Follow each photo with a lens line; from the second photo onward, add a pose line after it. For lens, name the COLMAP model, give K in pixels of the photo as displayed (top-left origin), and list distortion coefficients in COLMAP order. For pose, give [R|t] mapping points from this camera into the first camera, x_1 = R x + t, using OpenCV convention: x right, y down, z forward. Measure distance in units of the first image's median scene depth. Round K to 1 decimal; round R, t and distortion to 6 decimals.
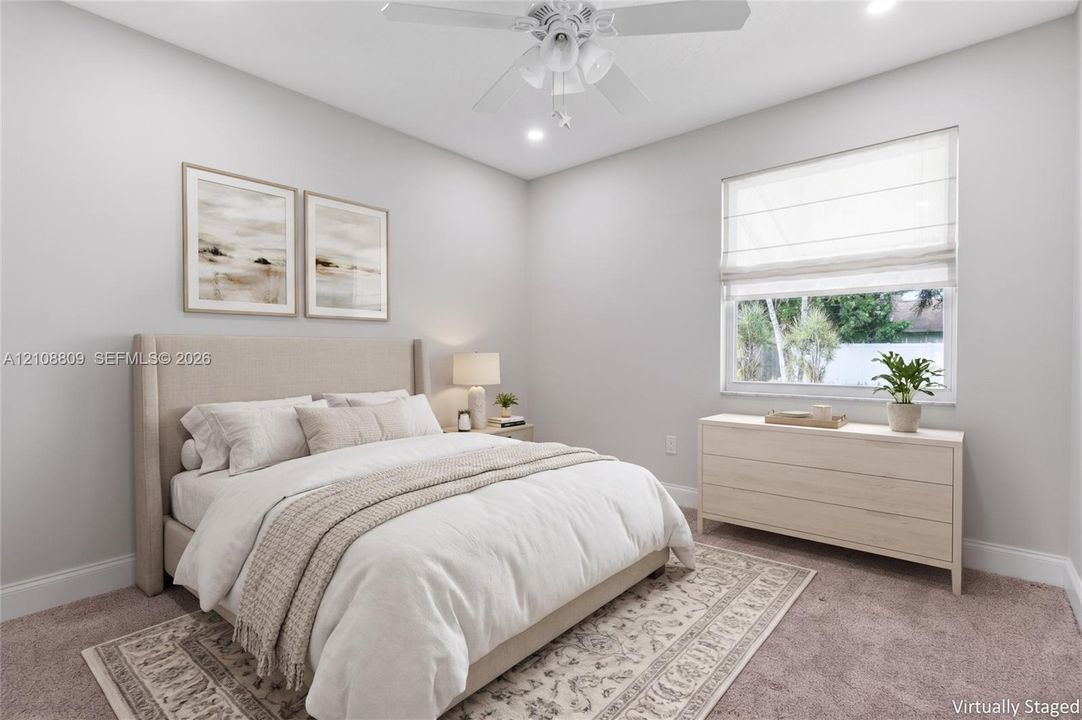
lens RADIAL K [[516.2, 0, 533.9], [0, 516.2, 359.4], [0, 0, 1]] dist [-0.001169, -0.000561]
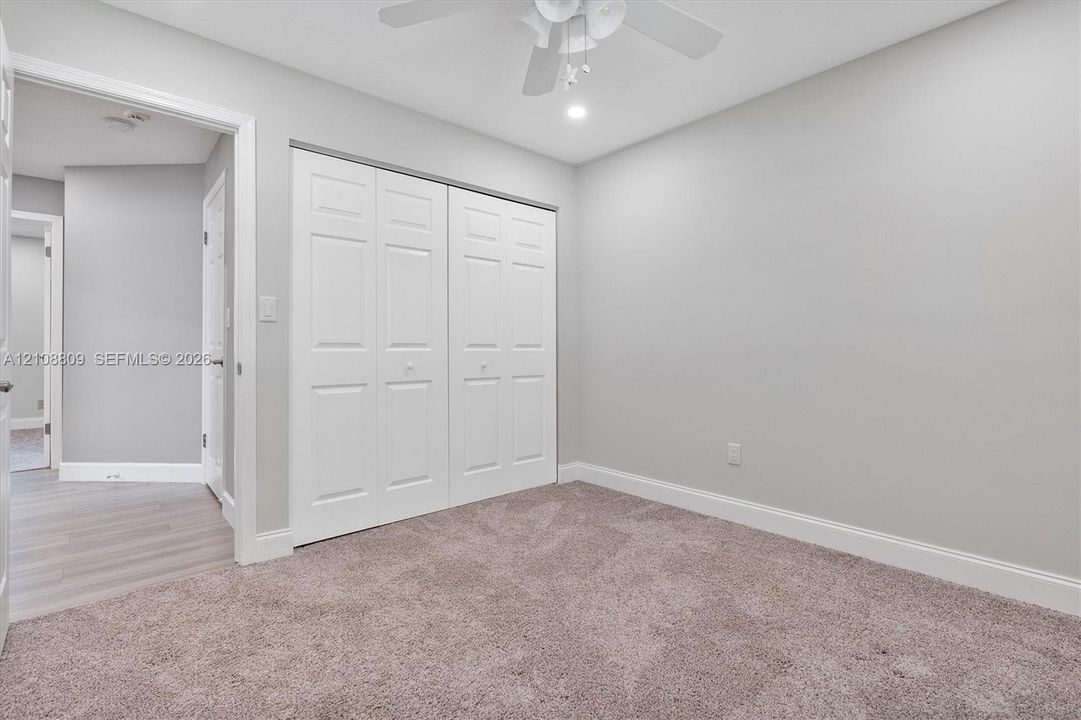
lens RADIAL K [[501.7, 0, 542.0], [0, 501.7, 340.7], [0, 0, 1]] dist [-0.000147, -0.000168]
pose [[-0.137973, -0.005981, -0.990418, 1.060809], [-0.022921, 0.999733, -0.002844, -0.025672], [0.990171, 0.022309, -0.138073, 1.276894]]
